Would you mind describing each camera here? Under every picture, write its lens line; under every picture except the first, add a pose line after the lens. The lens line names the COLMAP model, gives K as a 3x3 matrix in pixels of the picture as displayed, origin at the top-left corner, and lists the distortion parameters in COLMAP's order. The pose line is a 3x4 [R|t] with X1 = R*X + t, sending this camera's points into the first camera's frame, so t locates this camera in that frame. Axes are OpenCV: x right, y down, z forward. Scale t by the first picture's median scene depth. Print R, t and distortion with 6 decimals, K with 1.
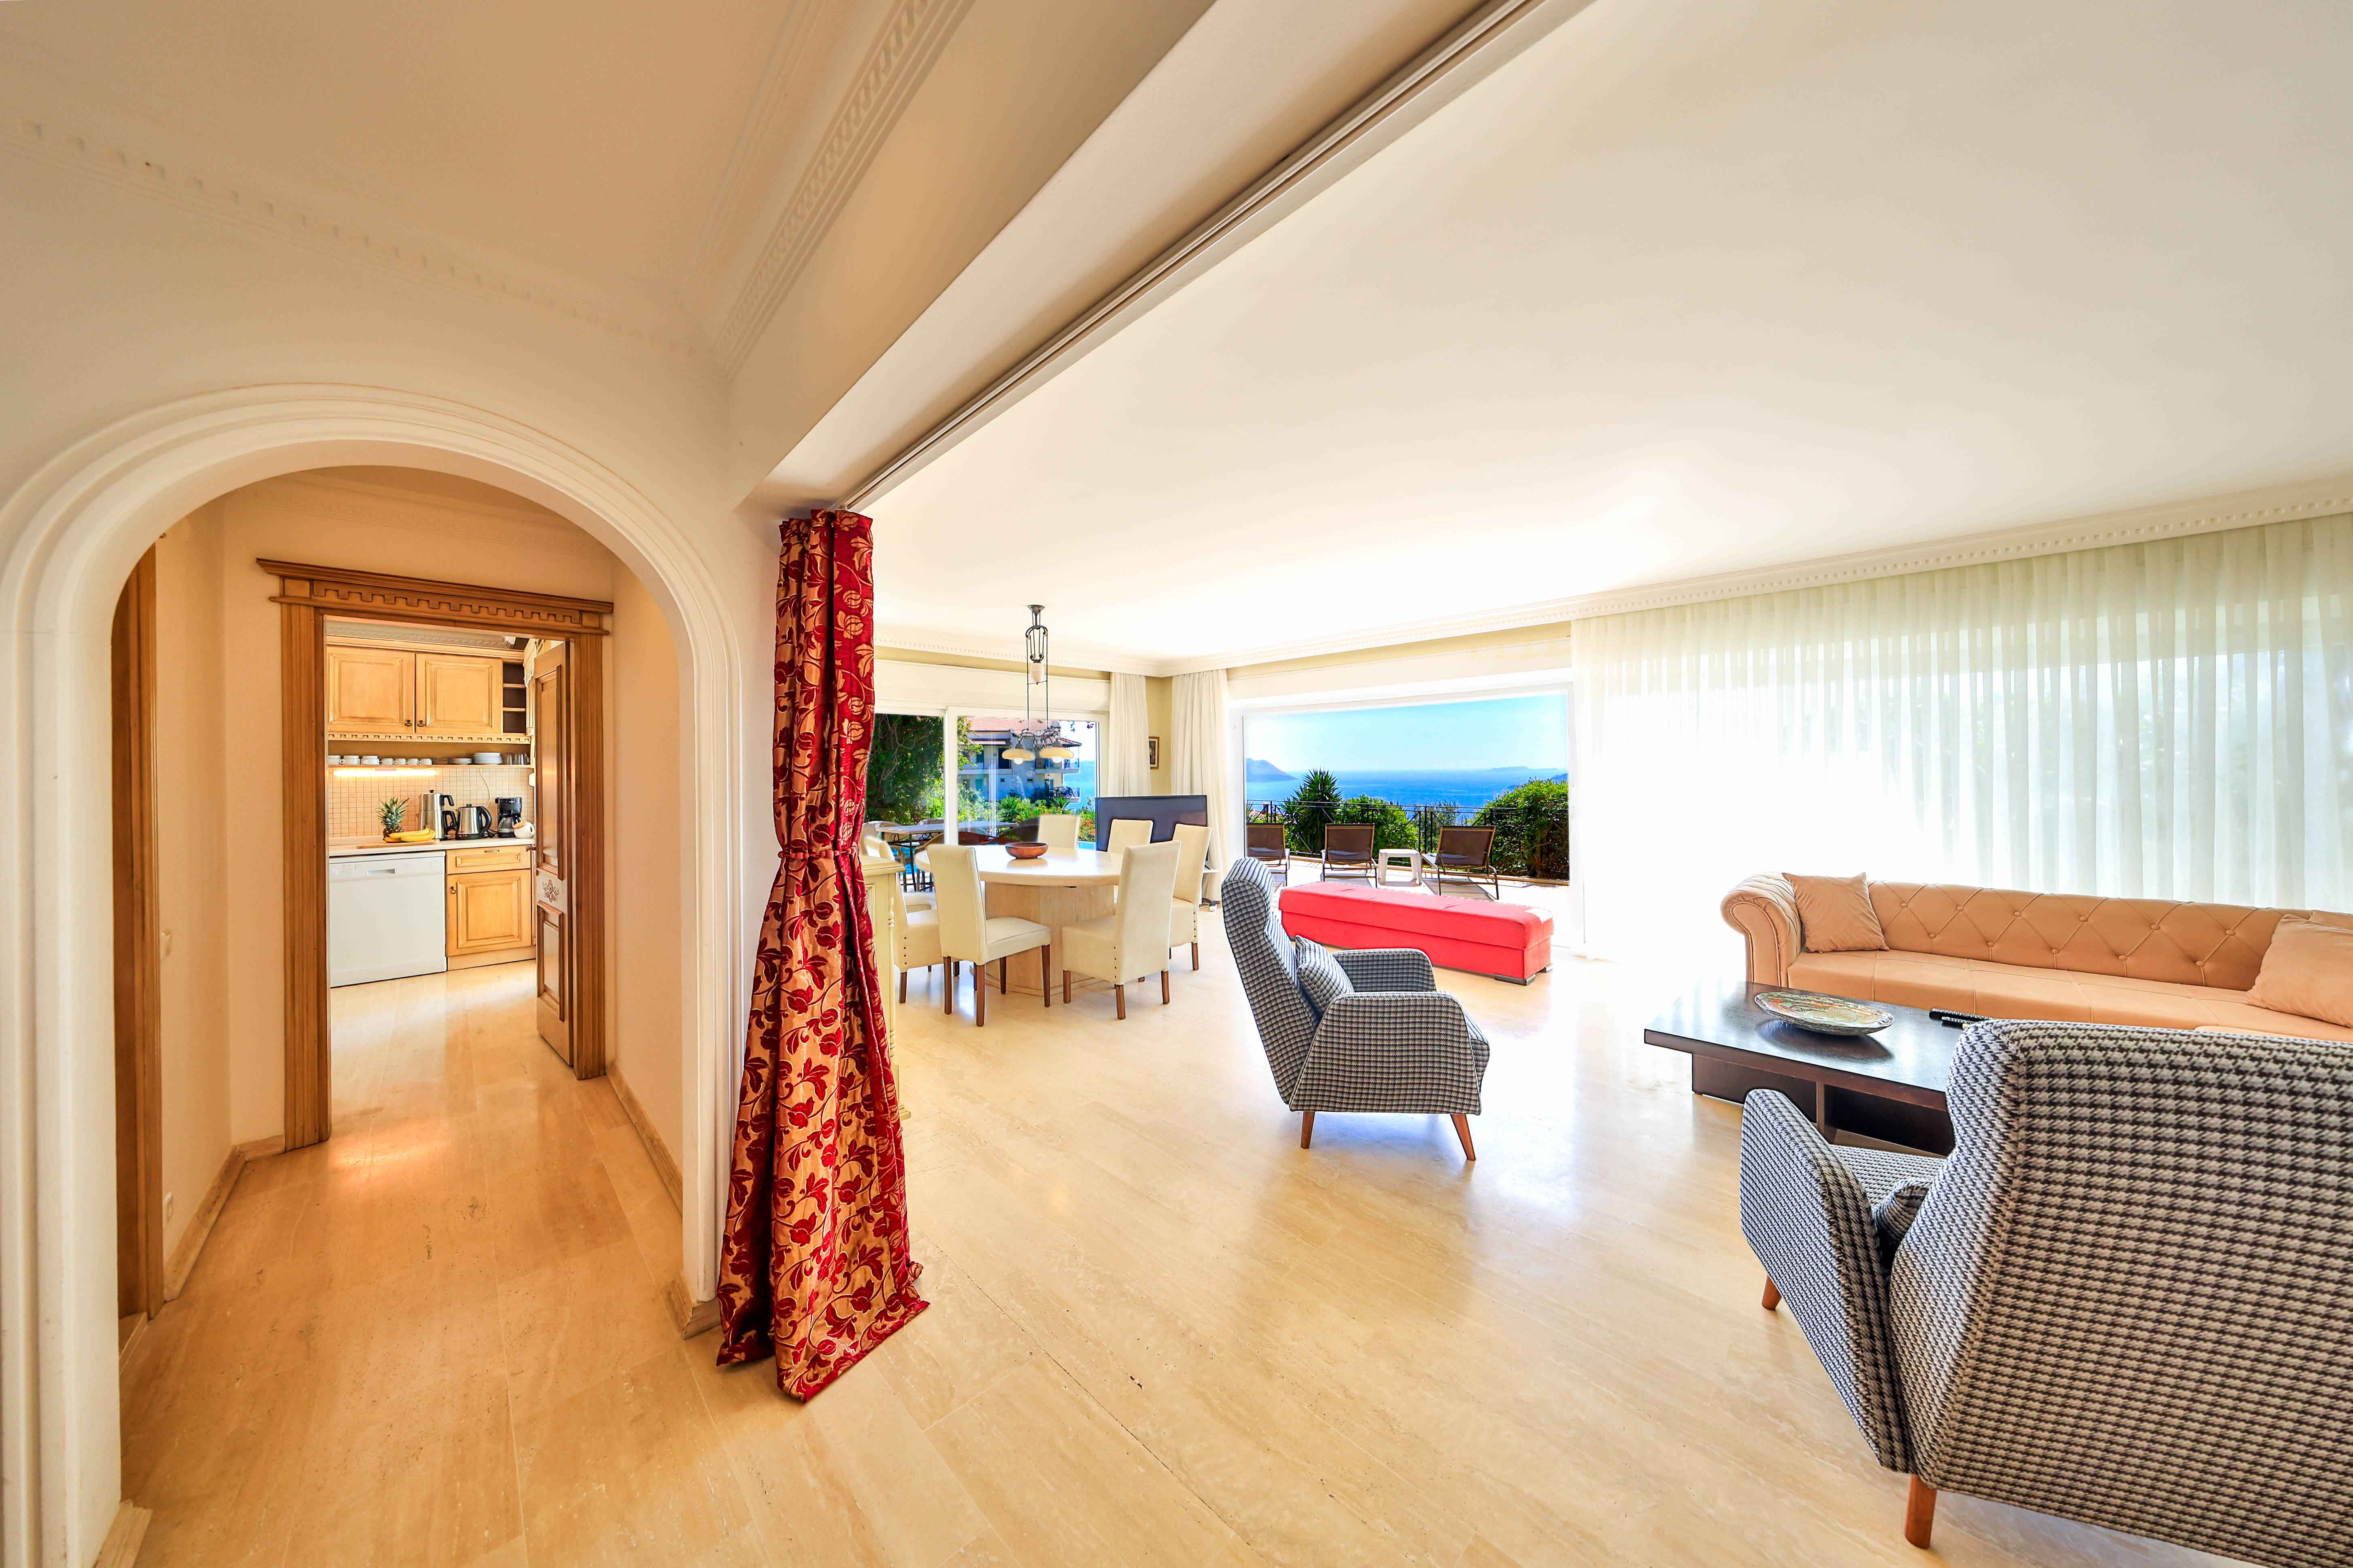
lens RADIAL K [[716.5, 0, 1176.5], [0, 716.5, 784.0], [0, 0, 1]] dist [-0.007272, -0.000055]
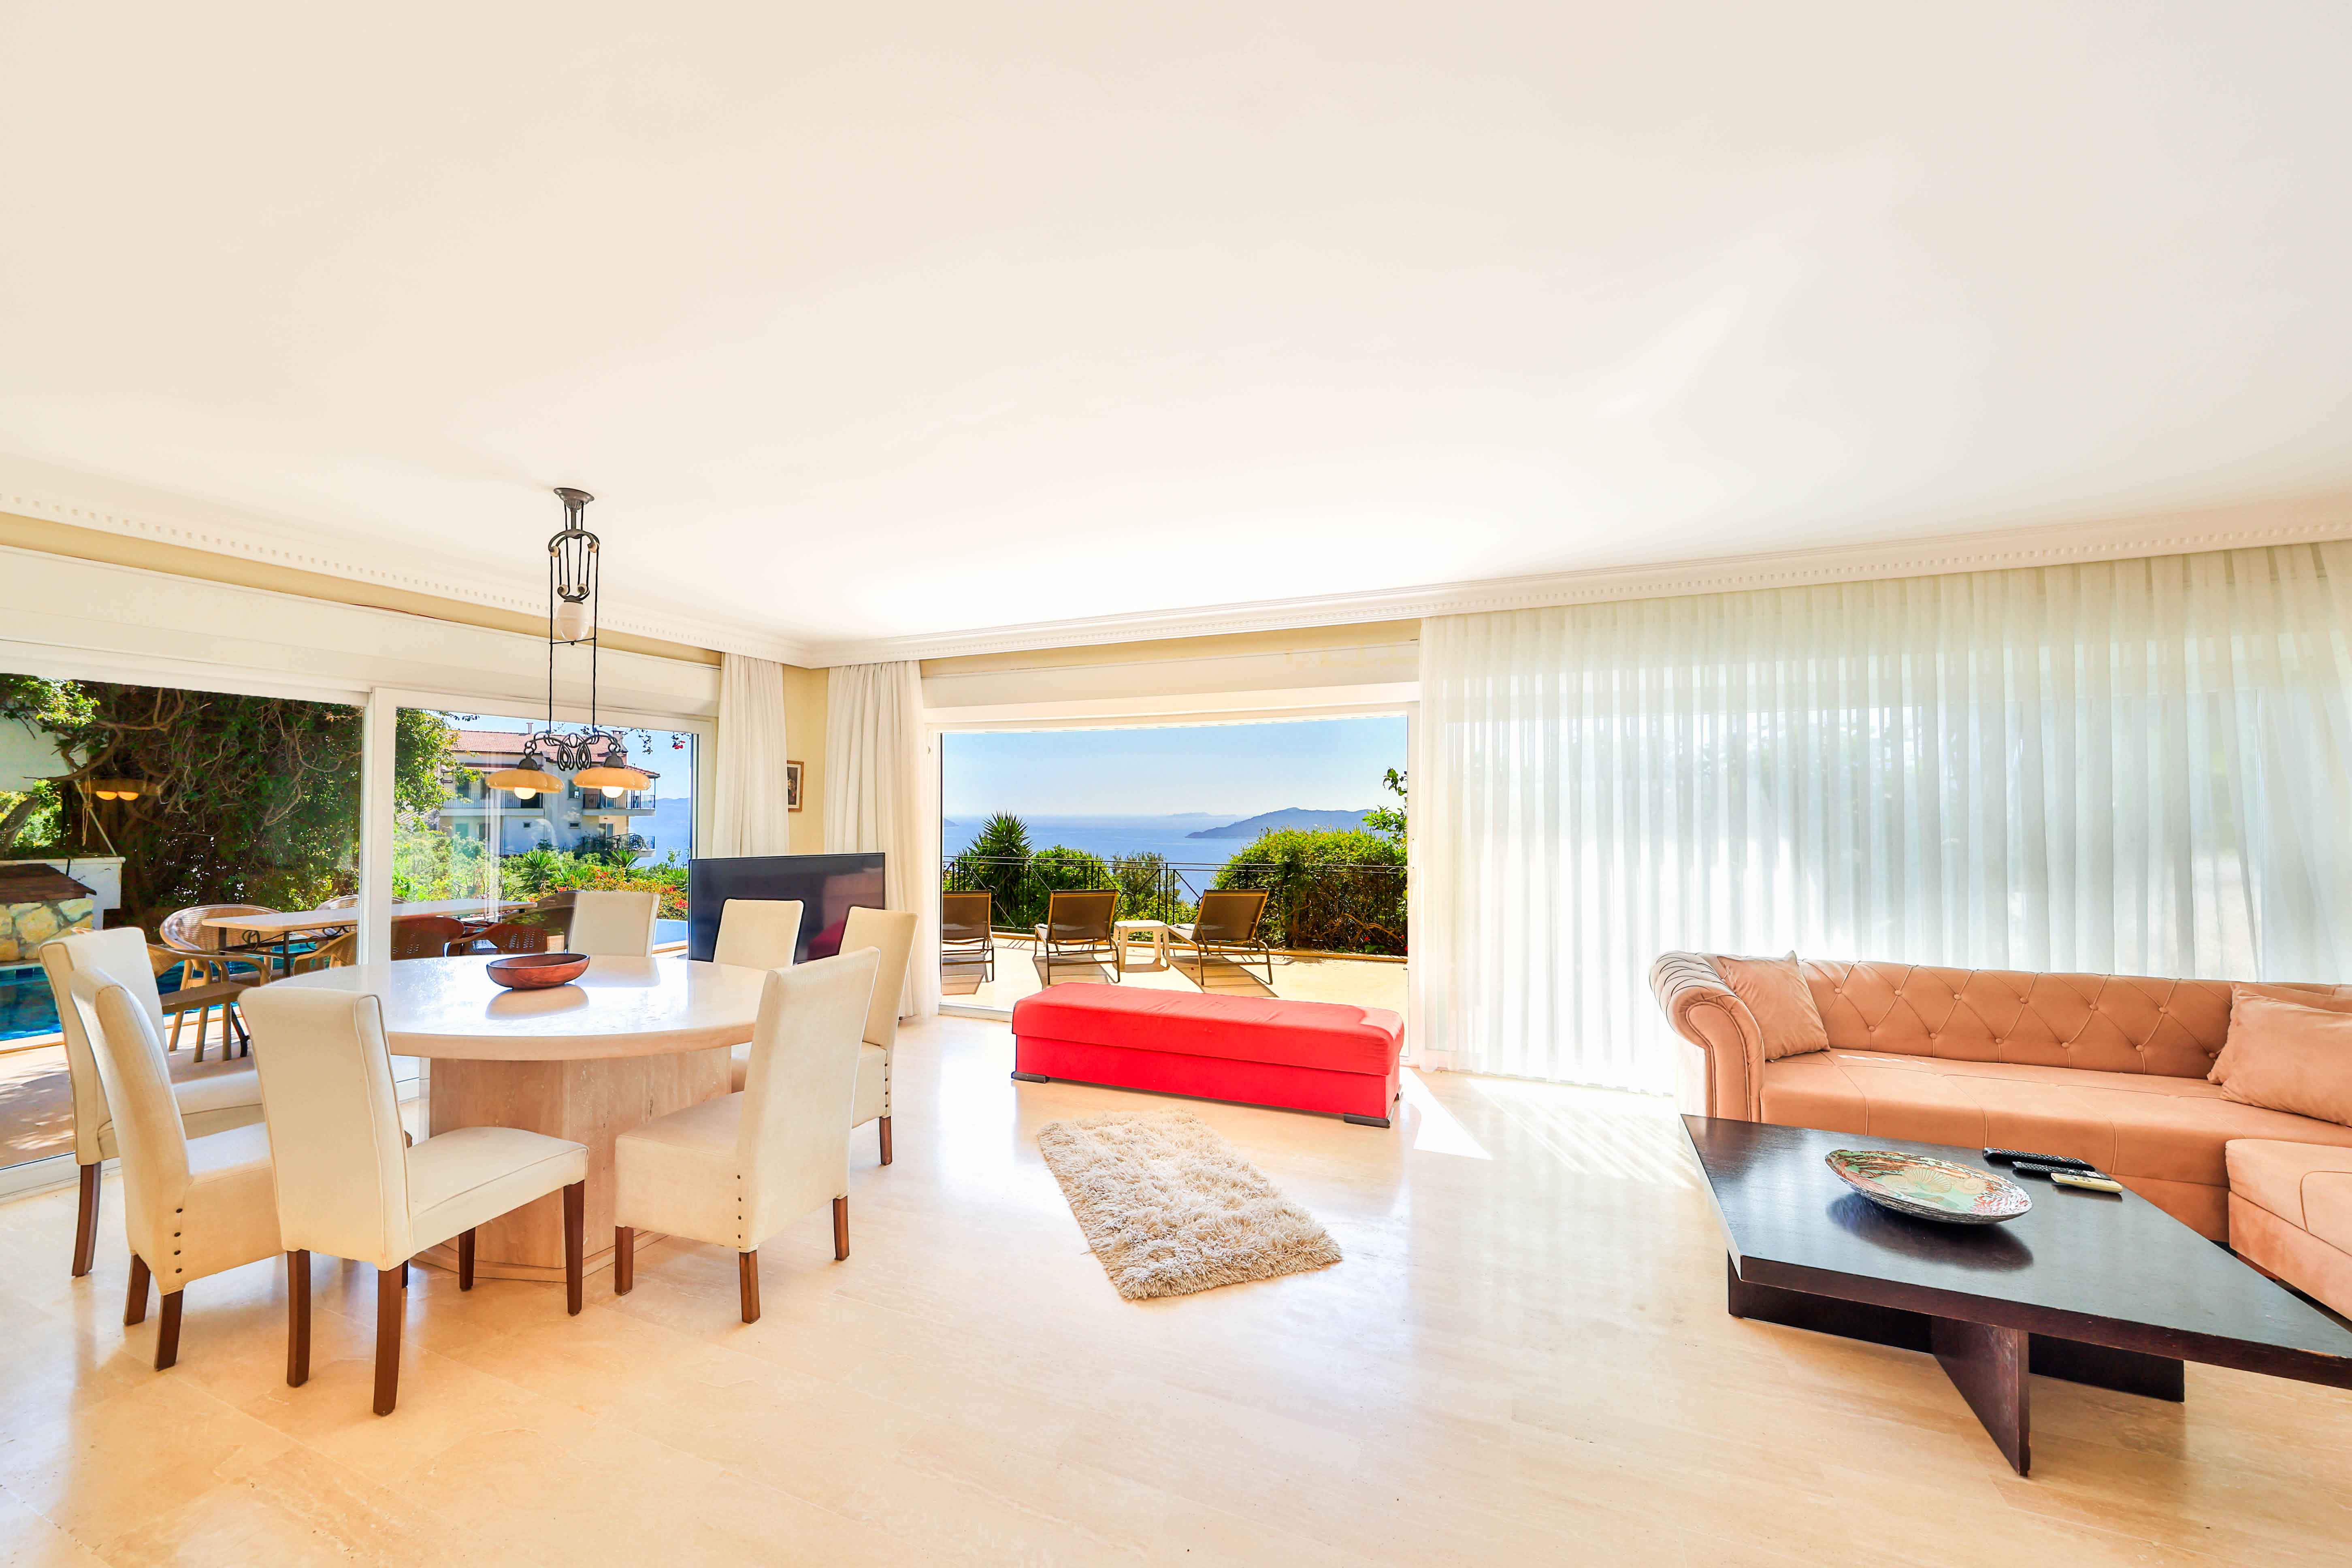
lens RADIAL K [[868.5, 0, 1161.3], [0, 868.5, 794.2], [0, 0, 1]] dist [-0.000306, -0.000051]
pose [[0.924115, 0.015963, 0.381781, -0.038659], [-0.000017, 0.999129, -0.041735, -0.006544], [-0.382114, 0.038562, 0.923310, 0.253274]]
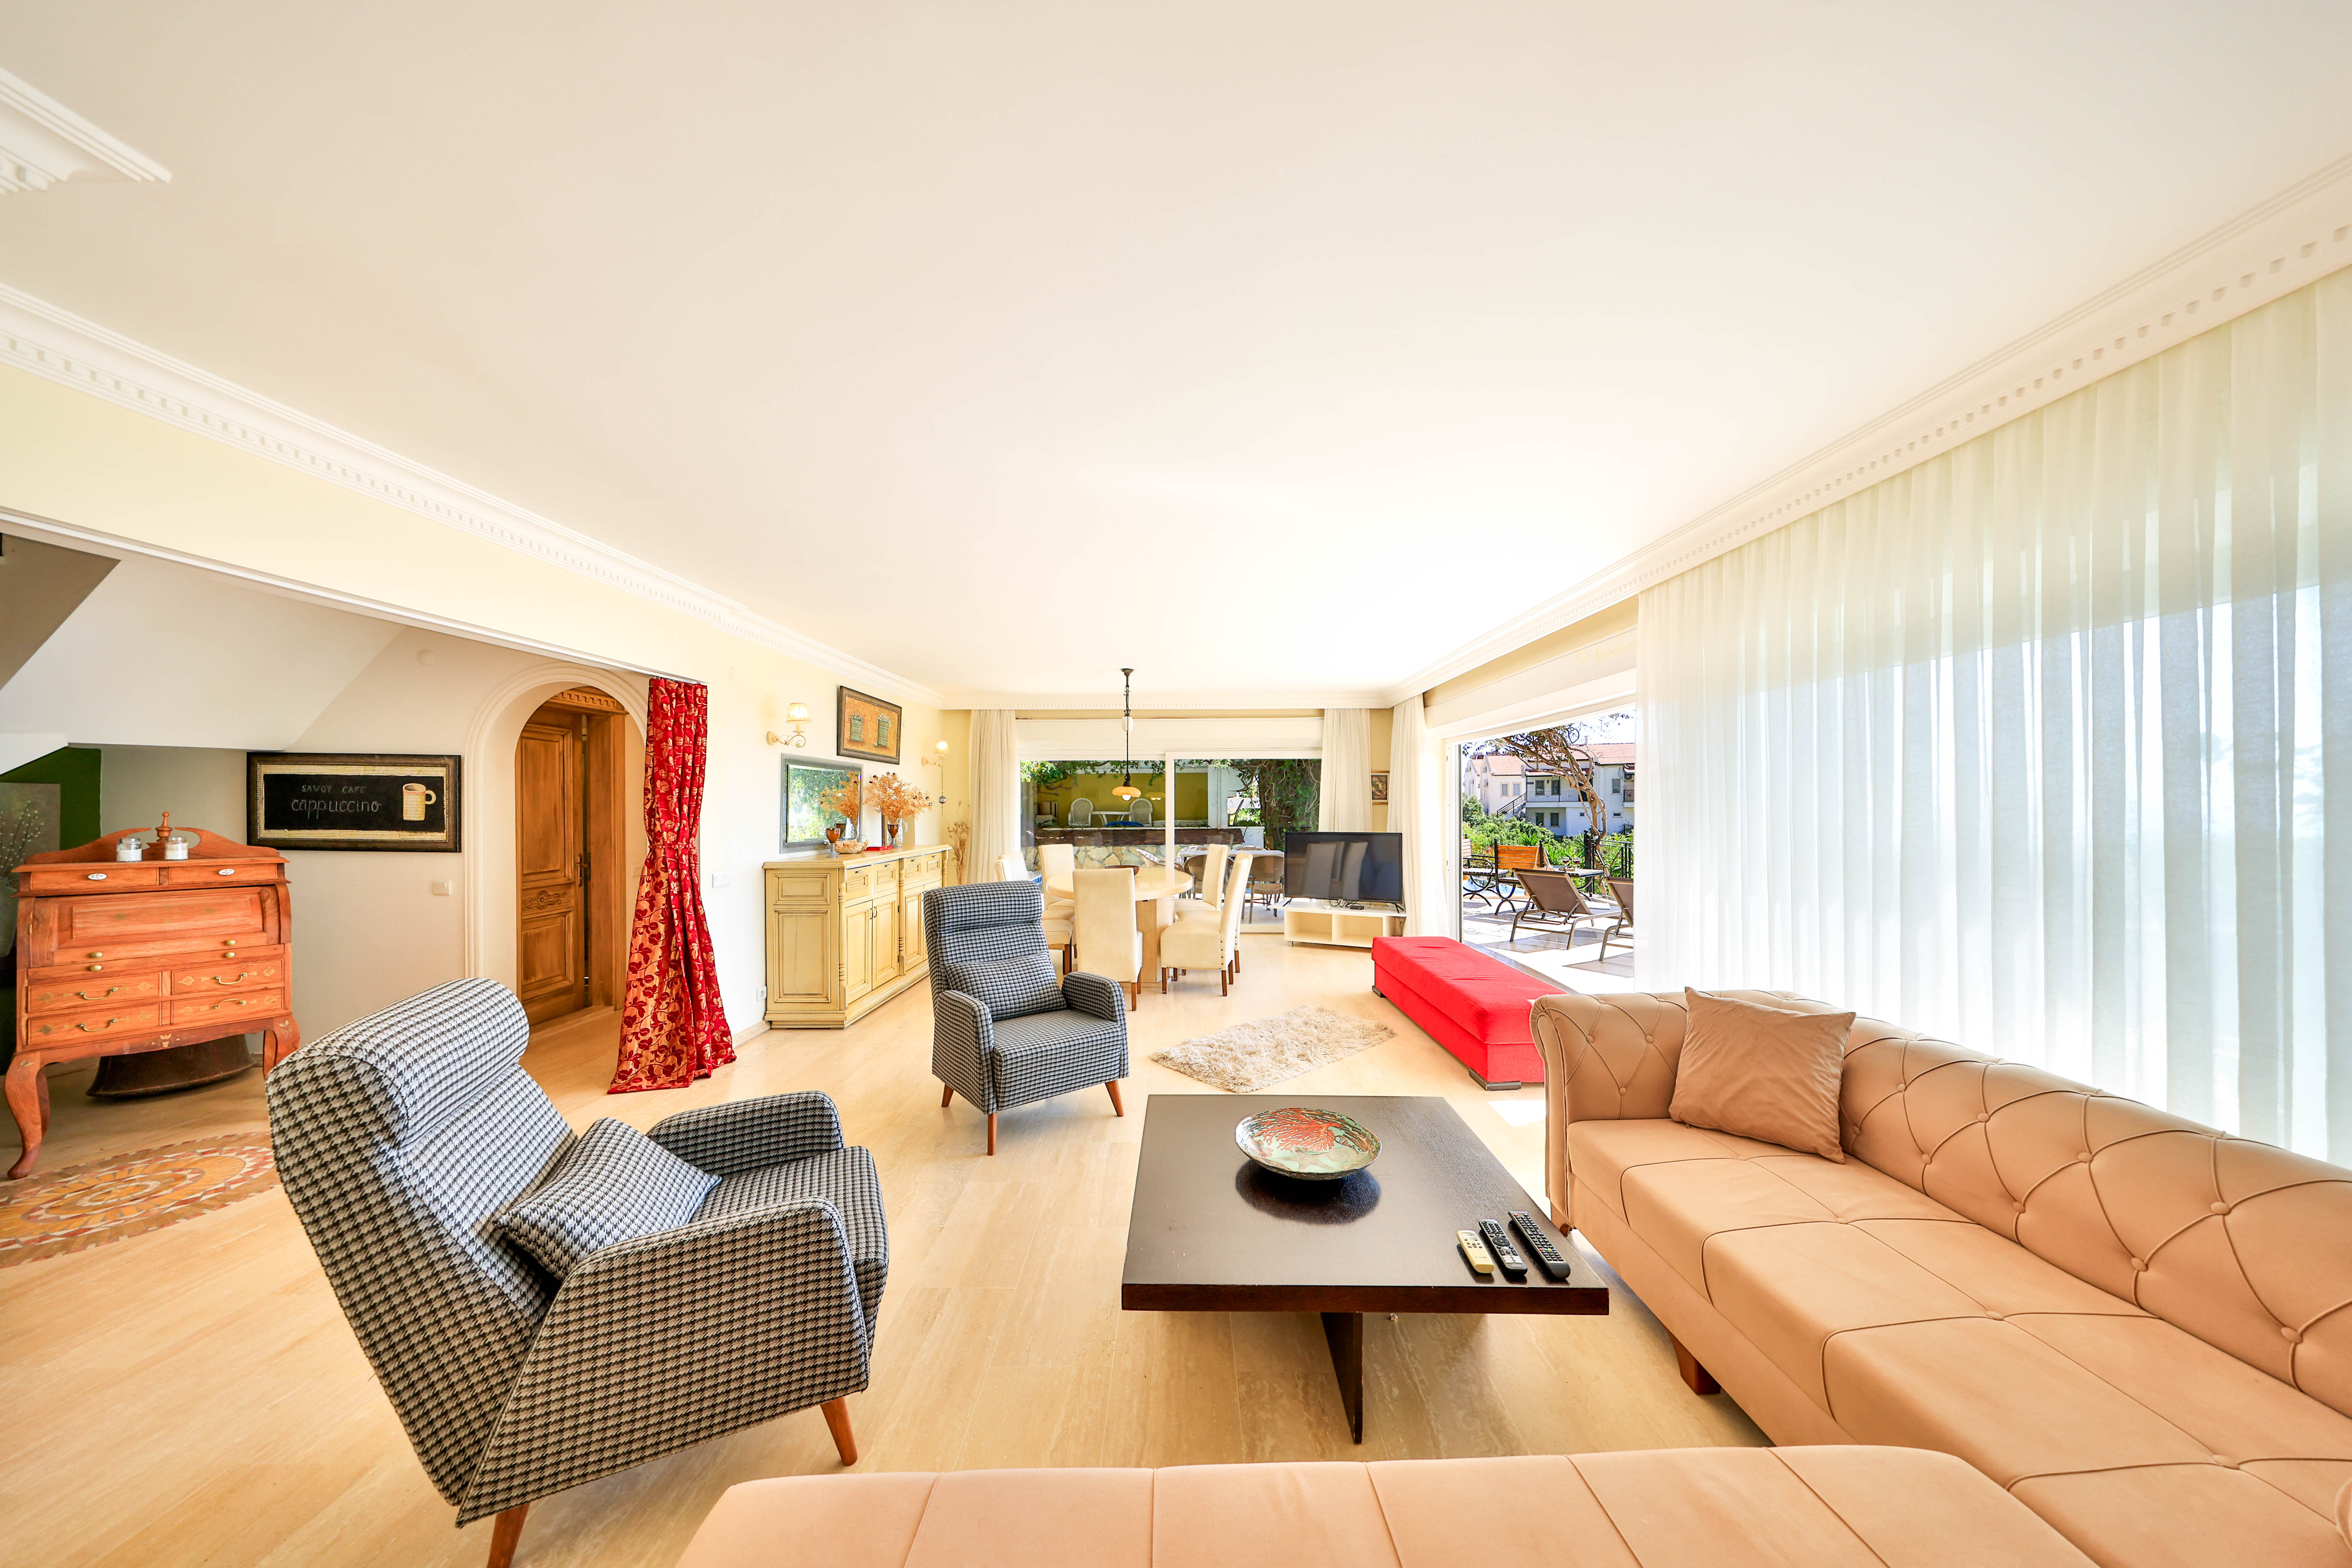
lens RADIAL K [[727.2, 0, 1174.2], [0, 727.2, 808.4], [0, 0, 1]] dist [-0.000377, -0.000016]
pose [[0.704915, 0.004280, -0.709279, 0.674369], [-0.014669, 0.999856, -0.008546, -0.006321], [0.709140, 0.016429, 0.704876, 0.186555]]
